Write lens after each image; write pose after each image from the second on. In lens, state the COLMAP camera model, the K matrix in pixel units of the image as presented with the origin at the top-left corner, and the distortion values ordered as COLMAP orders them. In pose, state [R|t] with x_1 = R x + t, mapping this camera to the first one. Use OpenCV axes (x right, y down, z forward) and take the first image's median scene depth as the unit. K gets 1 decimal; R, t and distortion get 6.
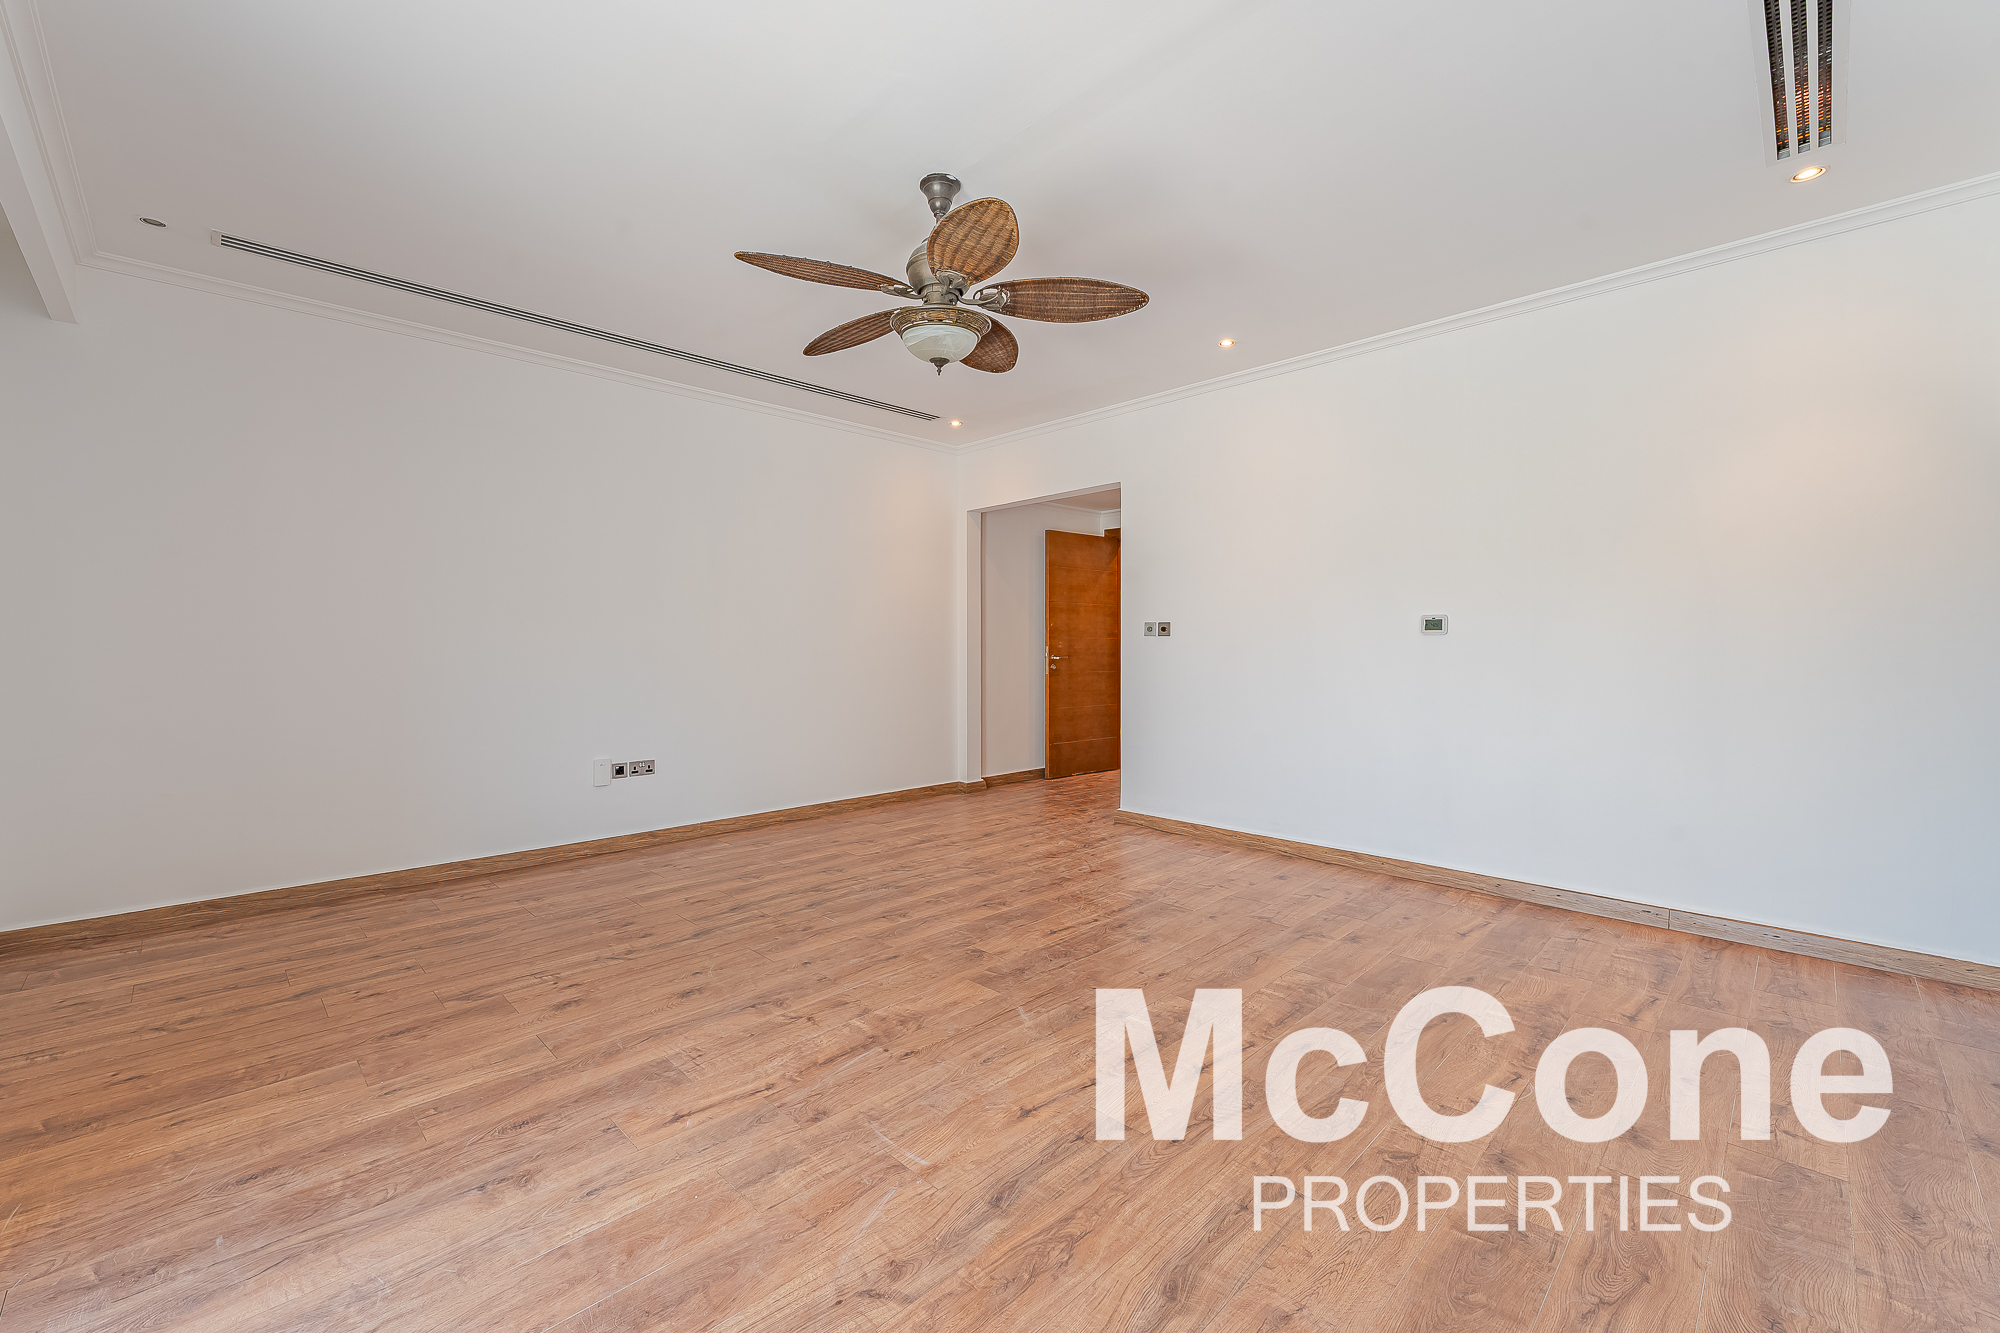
lens RADIAL K [[815.4, 0, 999.3], [0, 815.4, 654.6], [0, 0, 1]] dist [-0.000651, -0.000502]
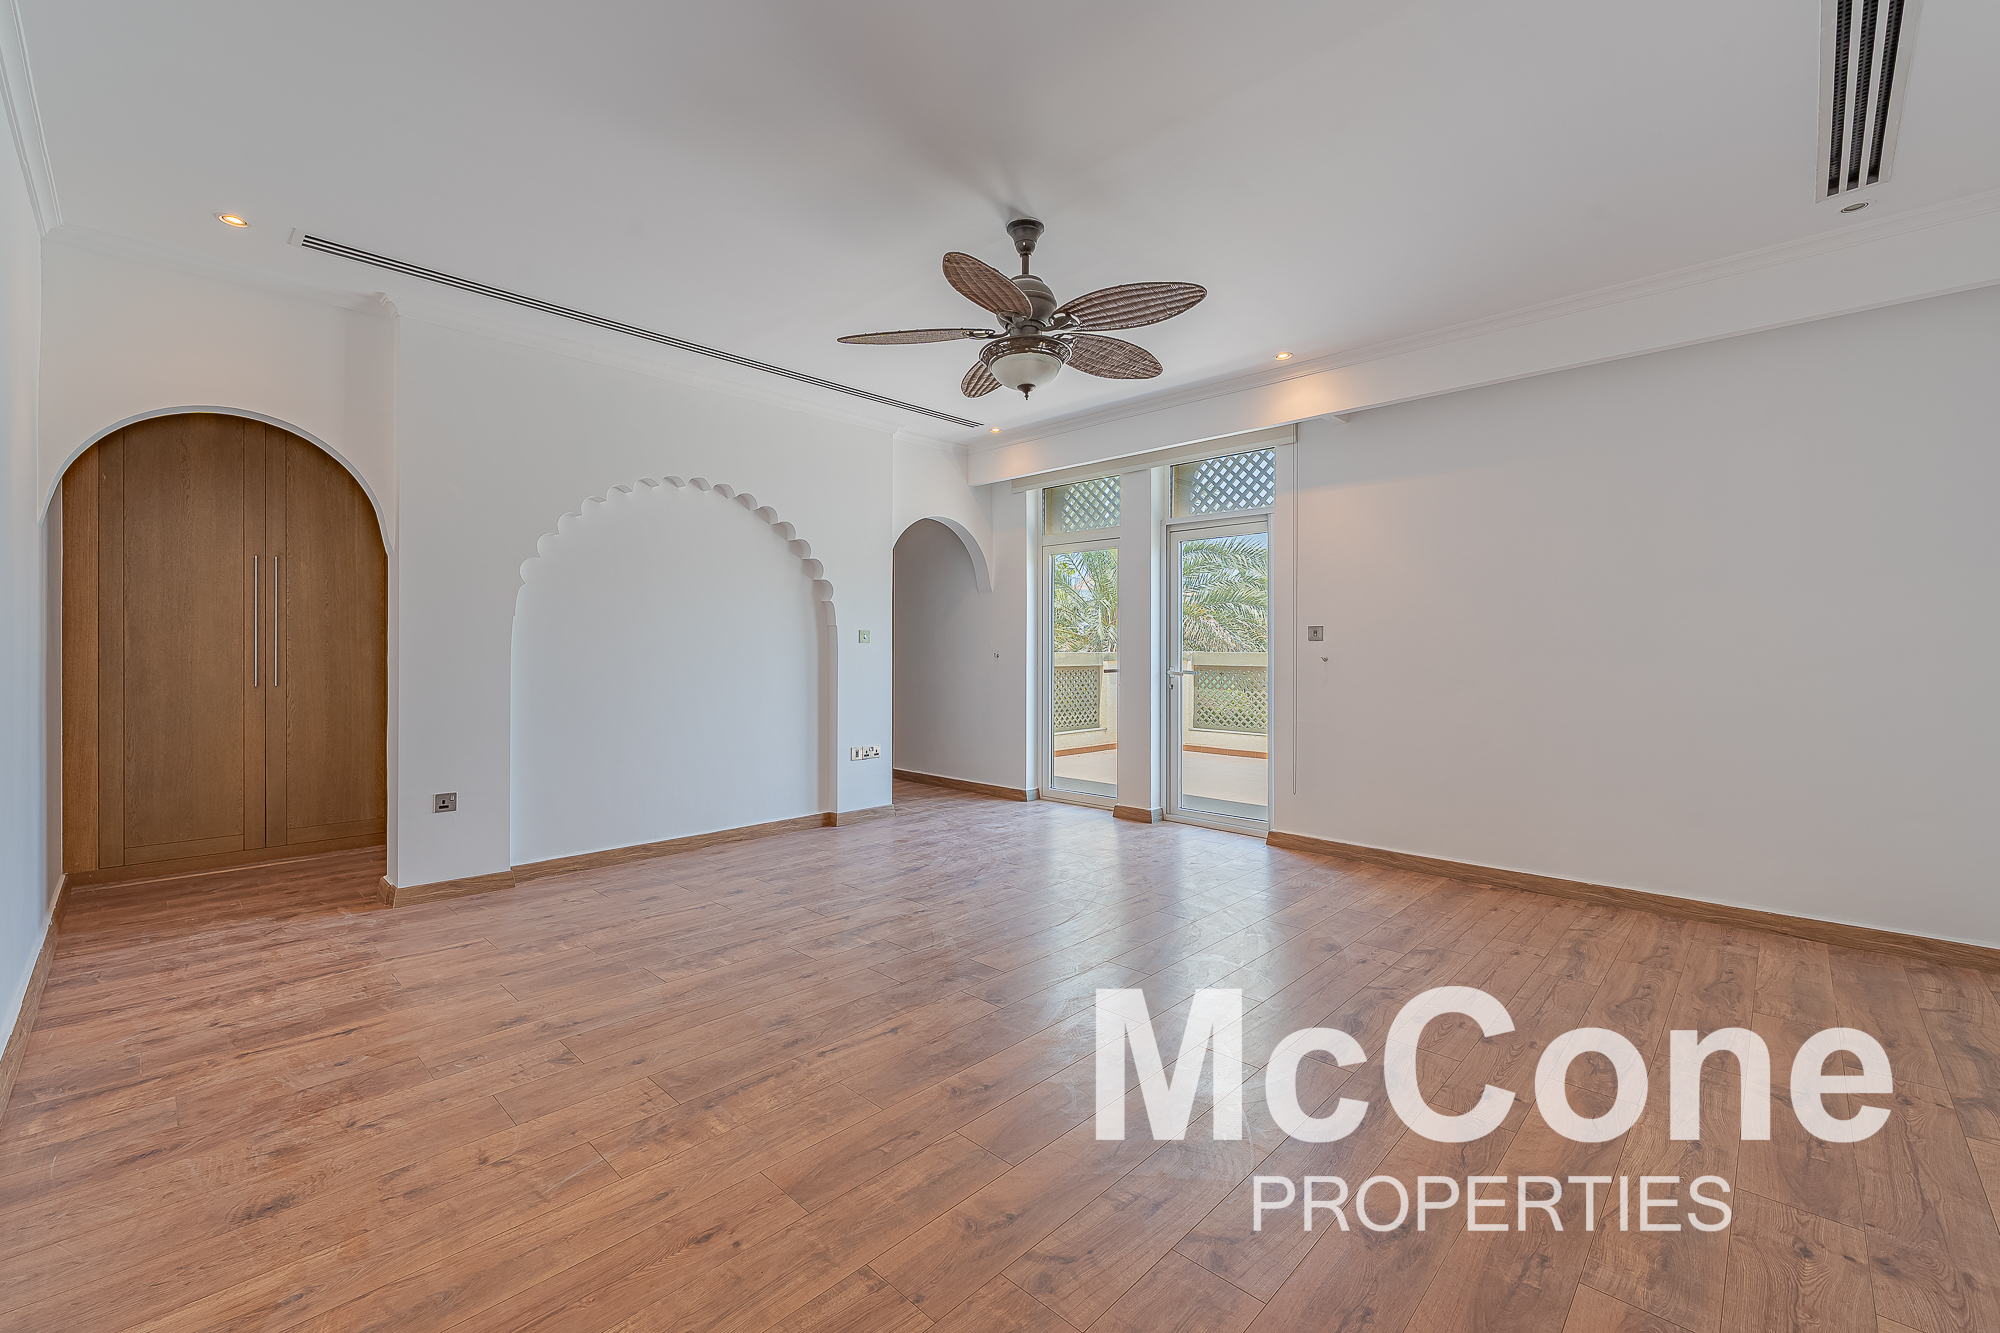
lens RADIAL K [[815.4, 0, 1000.8], [0, 815.4, 654.5], [0, 0, 1]] dist [-0.000651, -0.000502]
pose [[-0.999928, -0.001602, -0.011870, -0.025471], [-0.001781, 0.999885, 0.015079, -0.017910], [0.011844, 0.015099, -0.999816, 1.973172]]
